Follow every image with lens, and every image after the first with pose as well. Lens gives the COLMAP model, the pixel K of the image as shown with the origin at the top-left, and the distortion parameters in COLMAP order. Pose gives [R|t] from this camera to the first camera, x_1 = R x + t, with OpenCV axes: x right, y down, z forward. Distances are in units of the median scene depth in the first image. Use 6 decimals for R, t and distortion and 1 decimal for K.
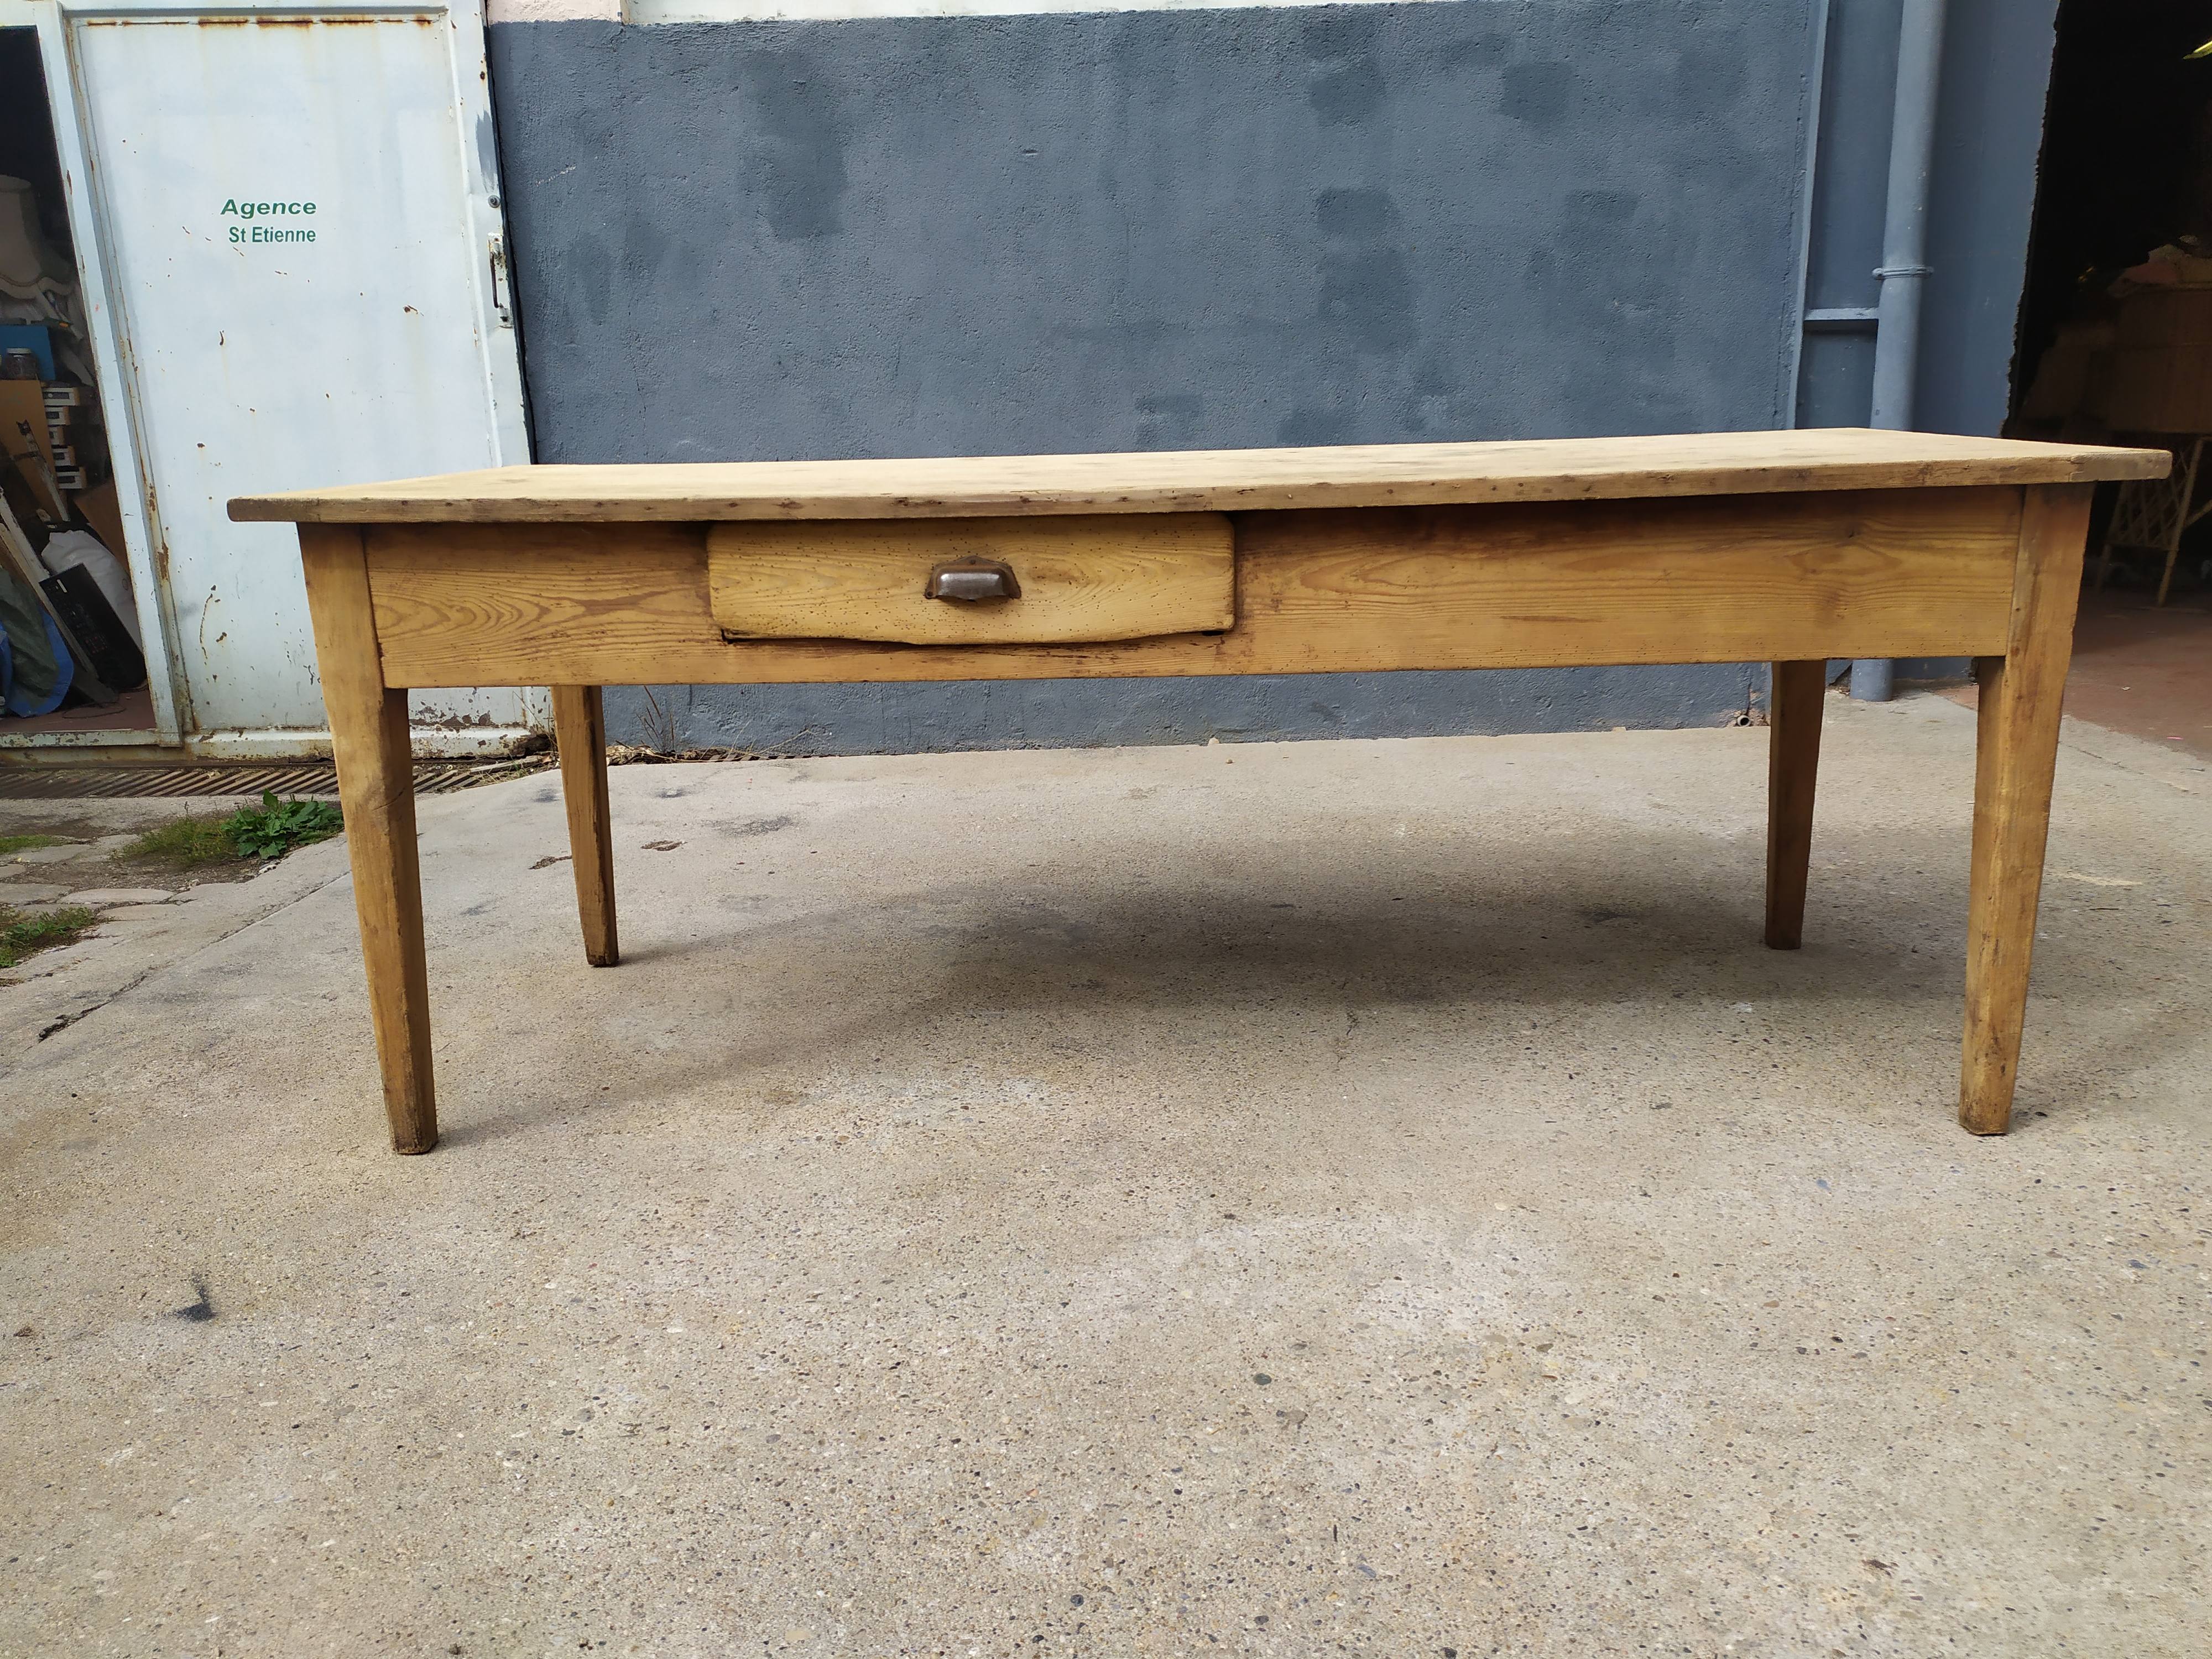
lens RADIAL K [[1554.1, 0, 1106.7], [0, 1554.1, 874.3], [0, 0, 1]] dist [0.070244, -0.079425]
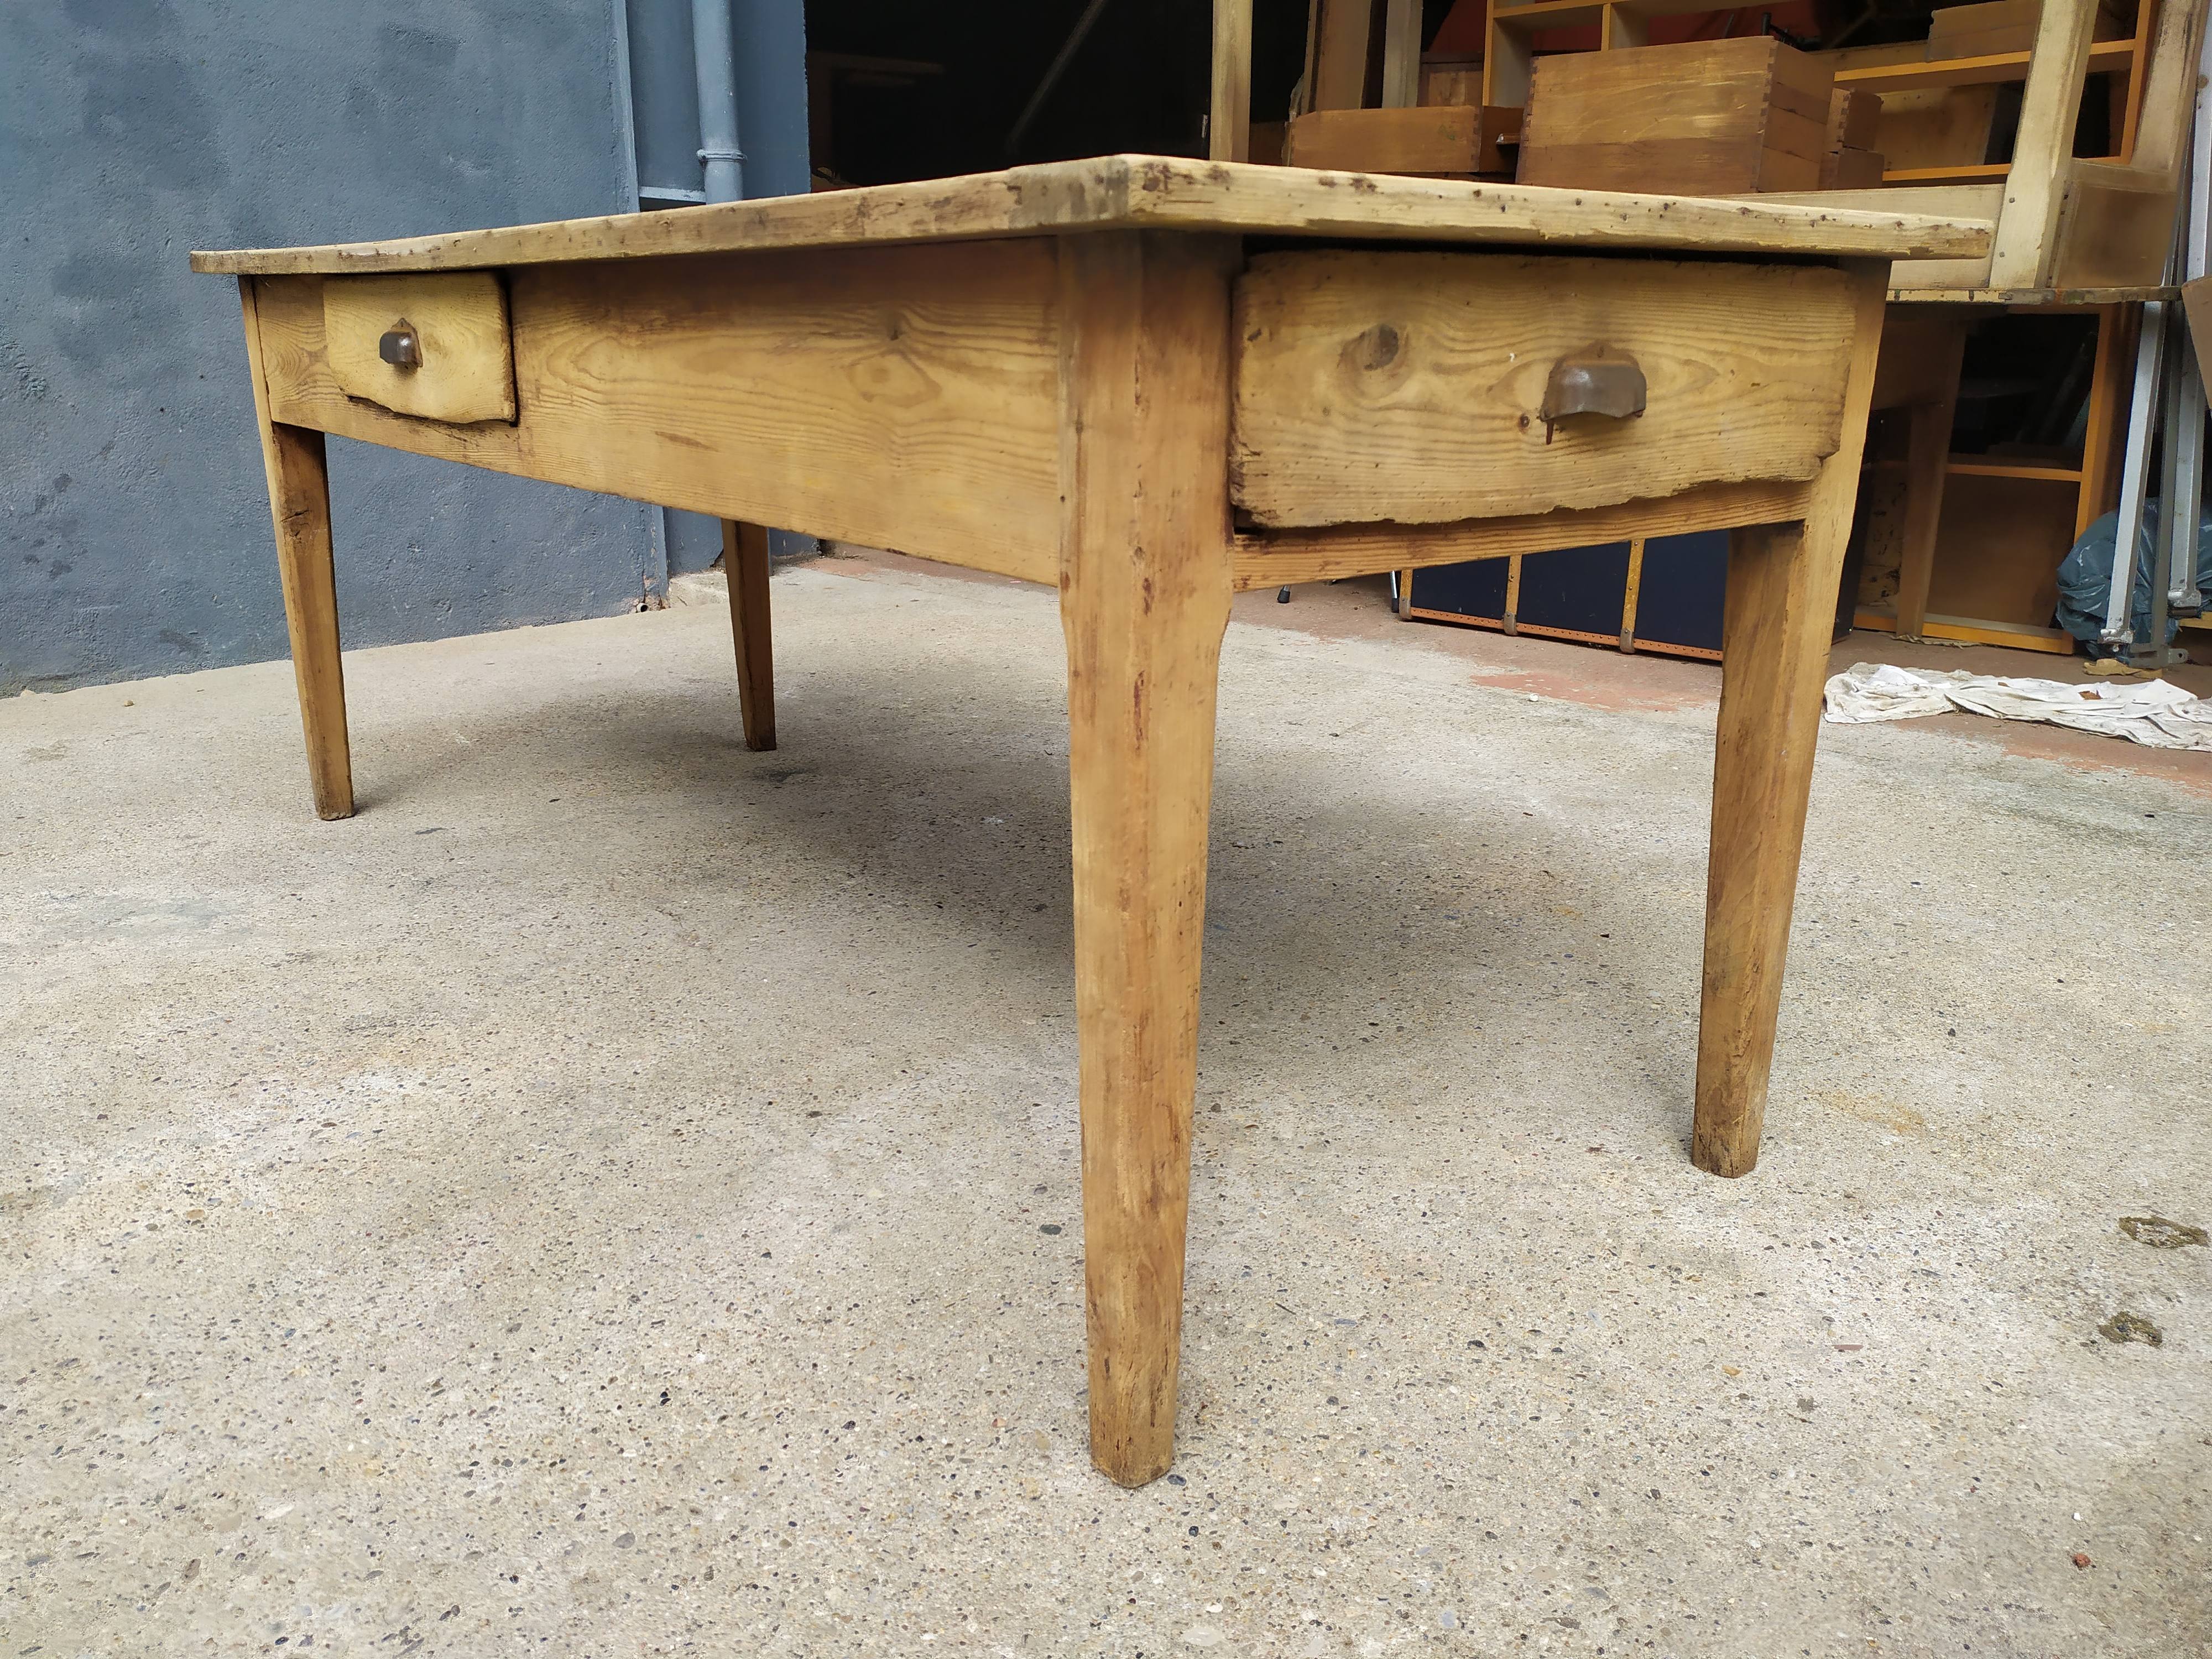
lens RADIAL K [[1519.4, 0, 1111.4], [0, 1519.4, 886.8], [0, 0, 1]] dist [0.089014, -0.089452]
pose [[0.713573, -0.215867, 0.666494, -0.366087], [0.176595, 0.976048, 0.127058, 0.012995], [-0.677958, 0.027034, 0.734603, 0.254524]]
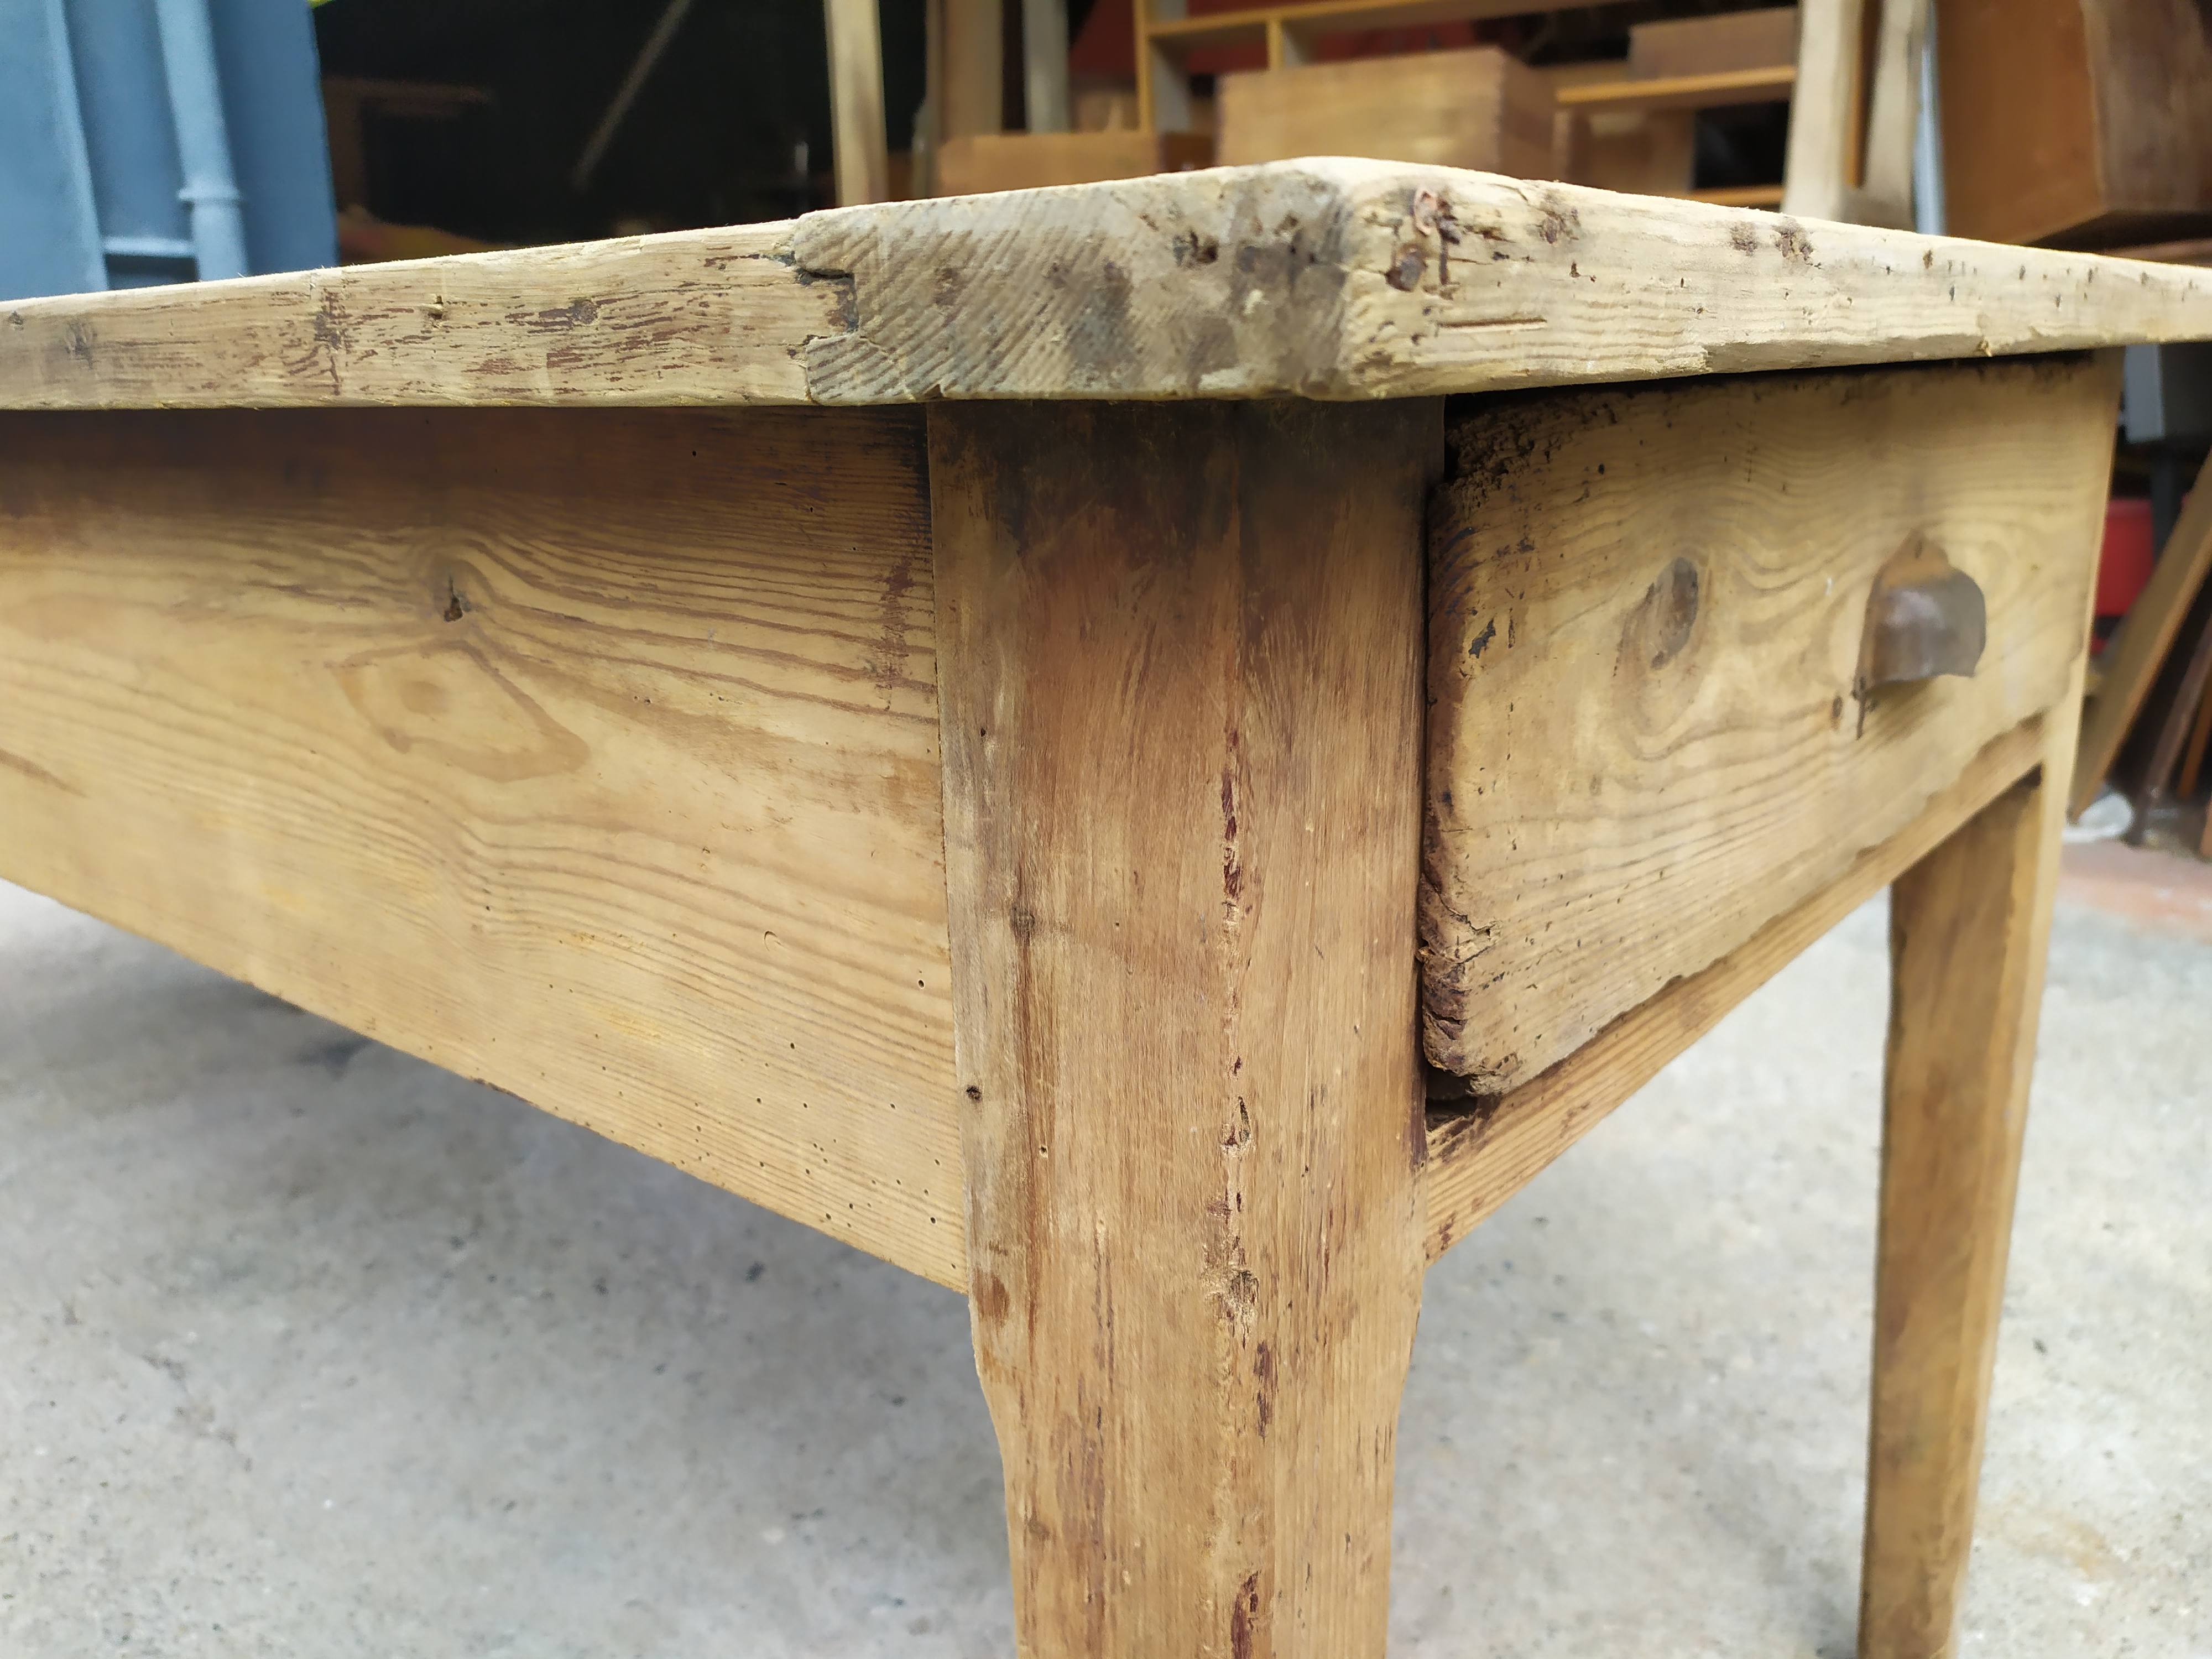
lens RADIAL K [[1618.1, 0, 1054.3], [0, 1618.1, 891.4], [0, 0, 1]] dist [0.002441, -0.004540]
pose [[0.557440, -0.251066, 0.791344, -0.169781], [0.243041, 0.960769, 0.133616, -0.089126], [-0.793846, 0.117846, 0.596591, 0.488954]]
